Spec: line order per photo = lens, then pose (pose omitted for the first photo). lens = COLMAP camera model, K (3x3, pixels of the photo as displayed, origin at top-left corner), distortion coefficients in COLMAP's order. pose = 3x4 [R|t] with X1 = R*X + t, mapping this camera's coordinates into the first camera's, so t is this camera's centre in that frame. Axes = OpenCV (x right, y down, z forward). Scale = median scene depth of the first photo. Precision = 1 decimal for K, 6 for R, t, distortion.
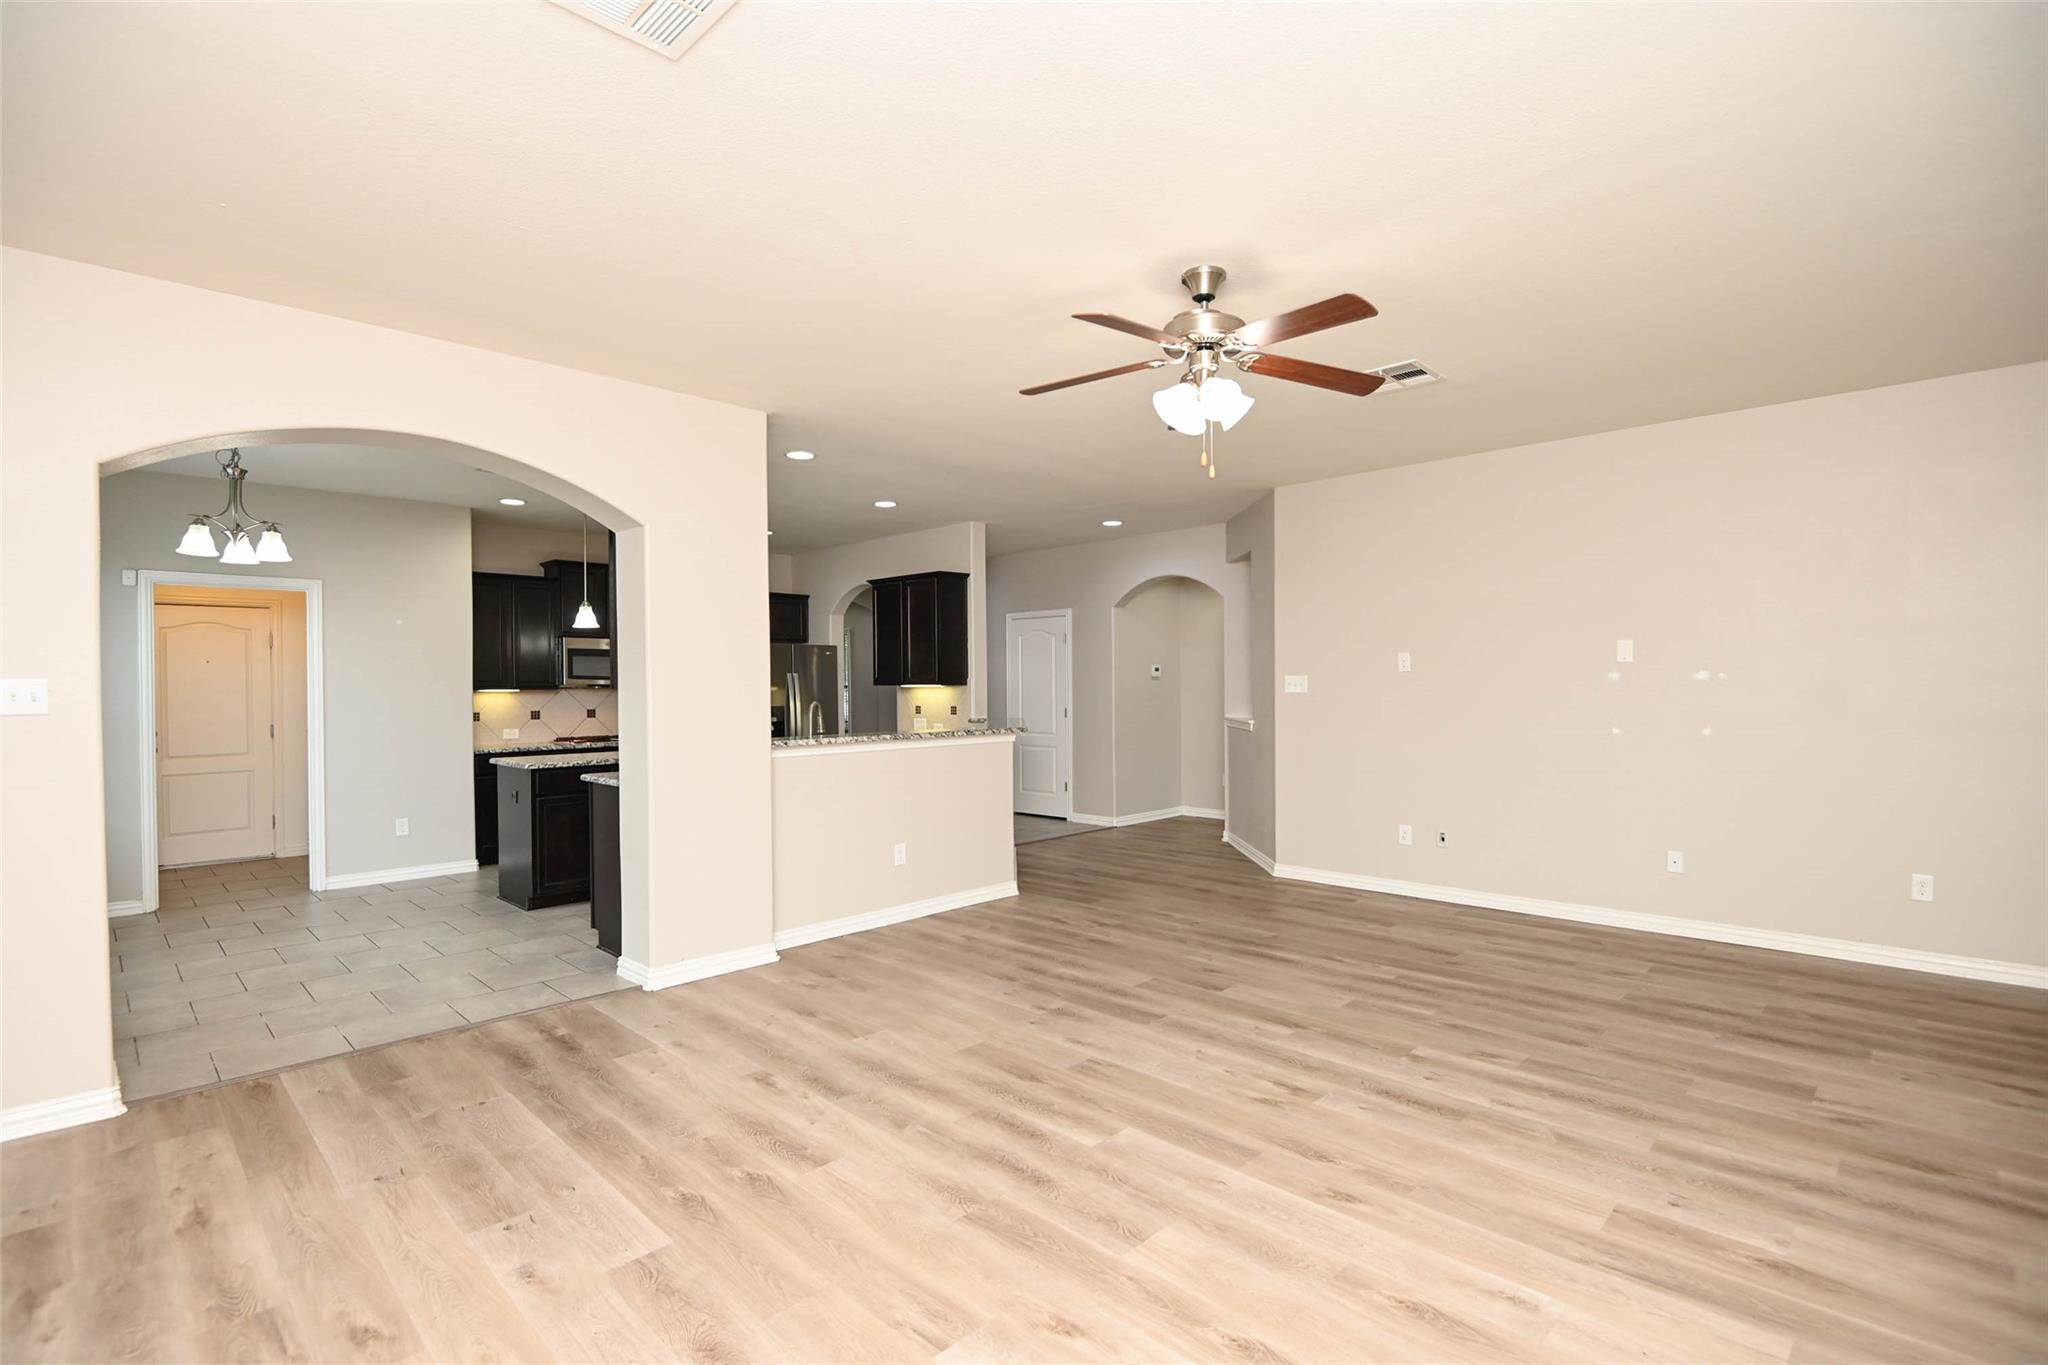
lens RADIAL K [[946.1, 0, 1011.7], [0, 946.1, 692.7], [0, 0, 1]] dist [-0.006864, -0.006184]
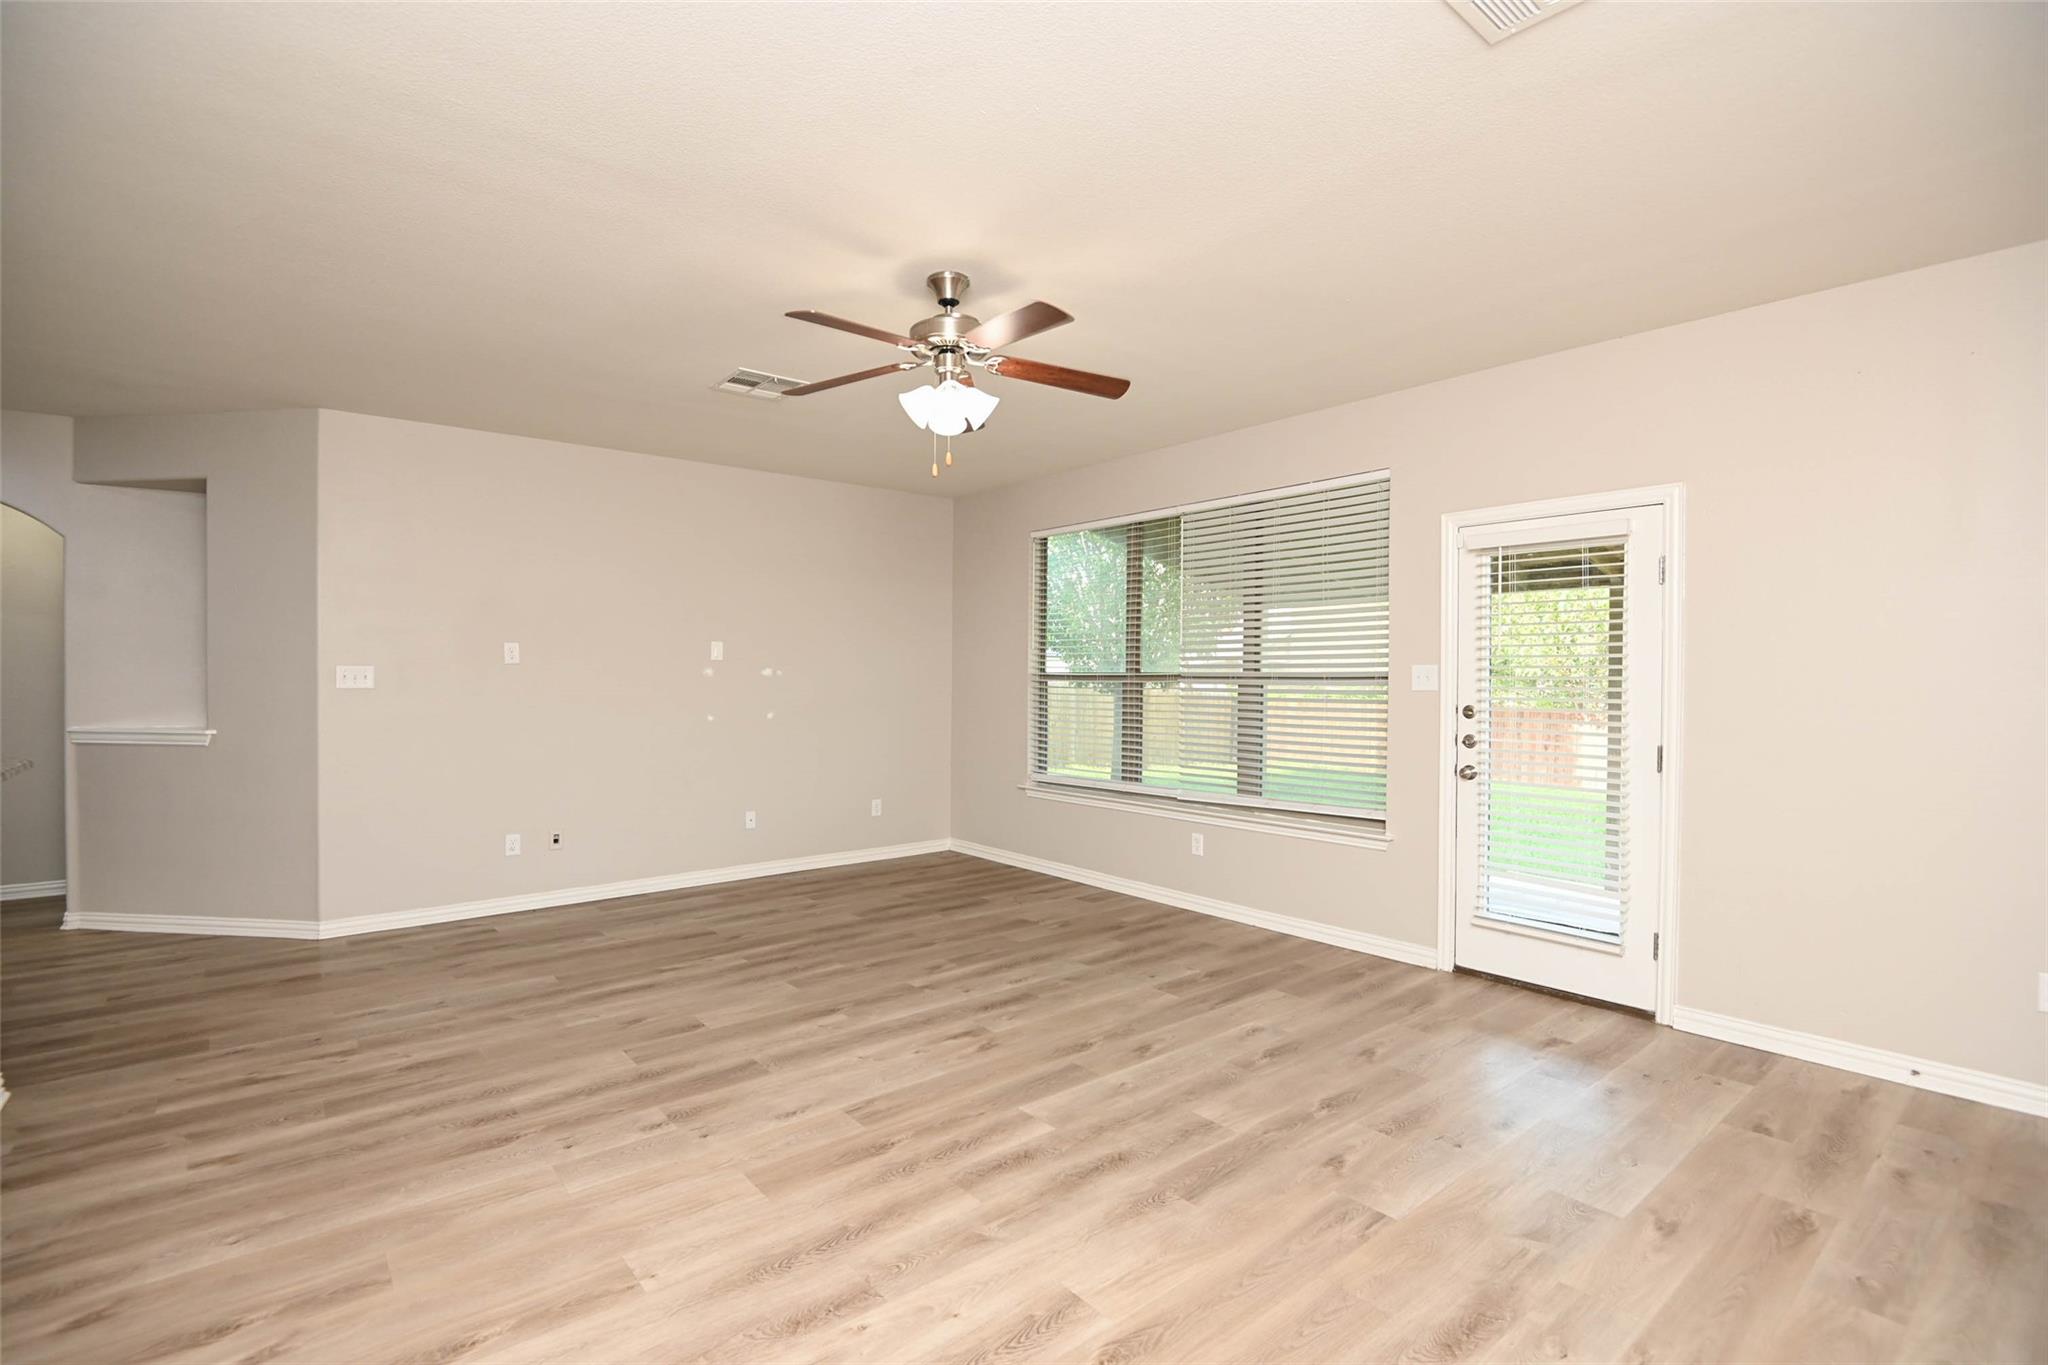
lens RADIAL K [[946.1, 0, 1014.0], [0, 946.1, 691.3], [0, 0, 1]] dist [-0.006864, -0.006184]
pose [[0.101570, -0.007901, 0.994797, -0.692311], [0.005541, 0.999957, 0.007376, 0.000266], [-0.994813, 0.004763, 0.101609, 0.697544]]
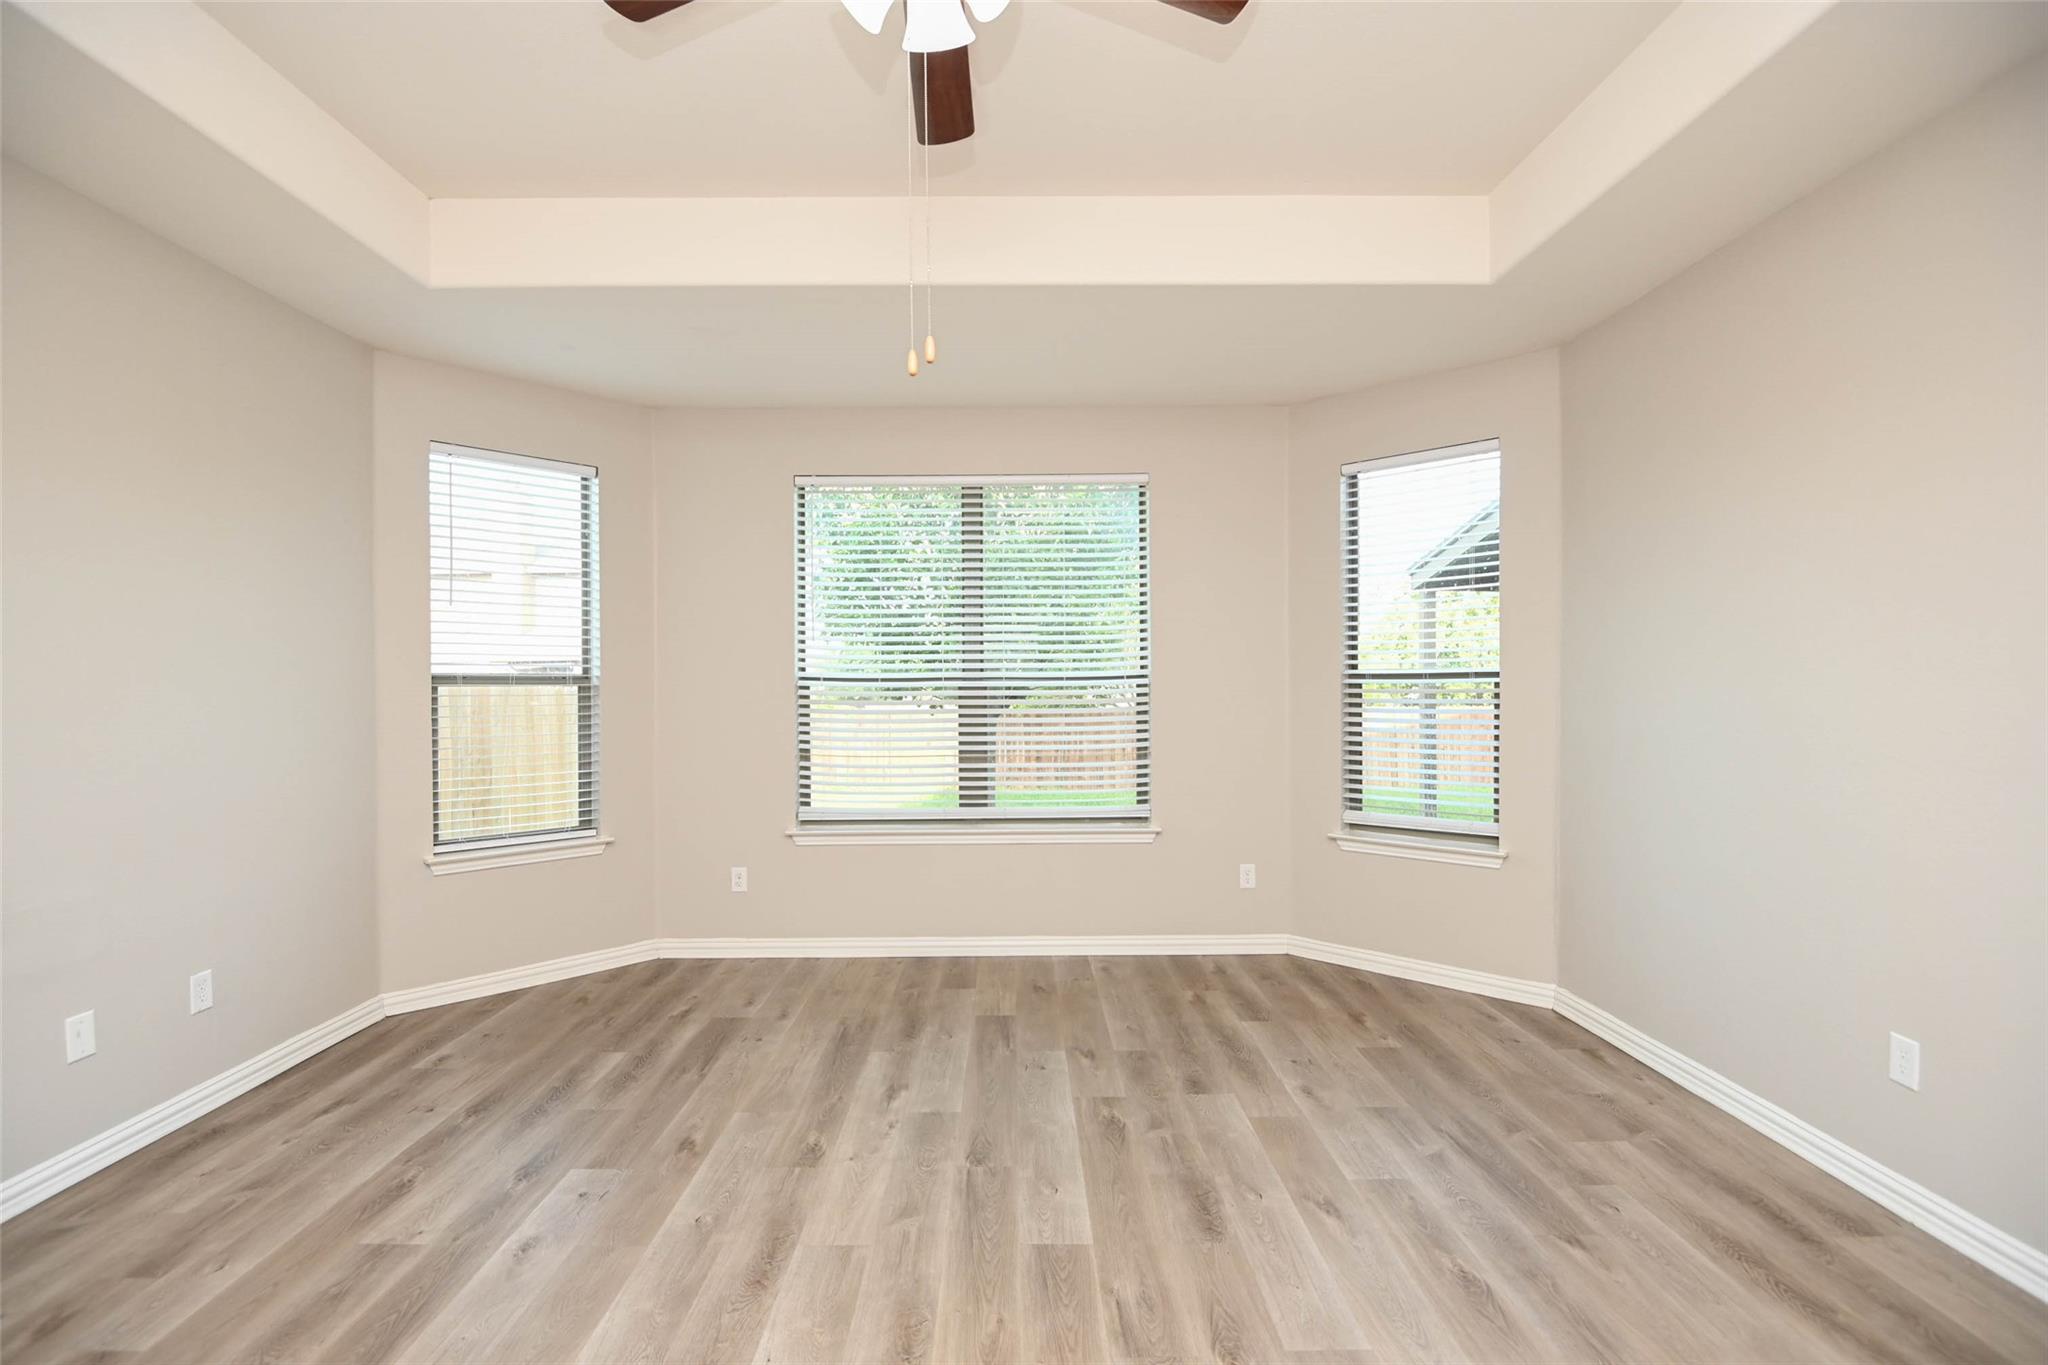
lens RADIAL K [[946.1, 0, 1029.5], [0, 946.1, 671.5], [0, 0, 1]] dist [-0.006864, -0.006184]
pose [[-0.717226, 0.021871, 0.696497, -0.239146], [0.017457, 0.999758, -0.013418, -0.015187], [-0.696622, 0.002536, -0.717434, 1.203300]]
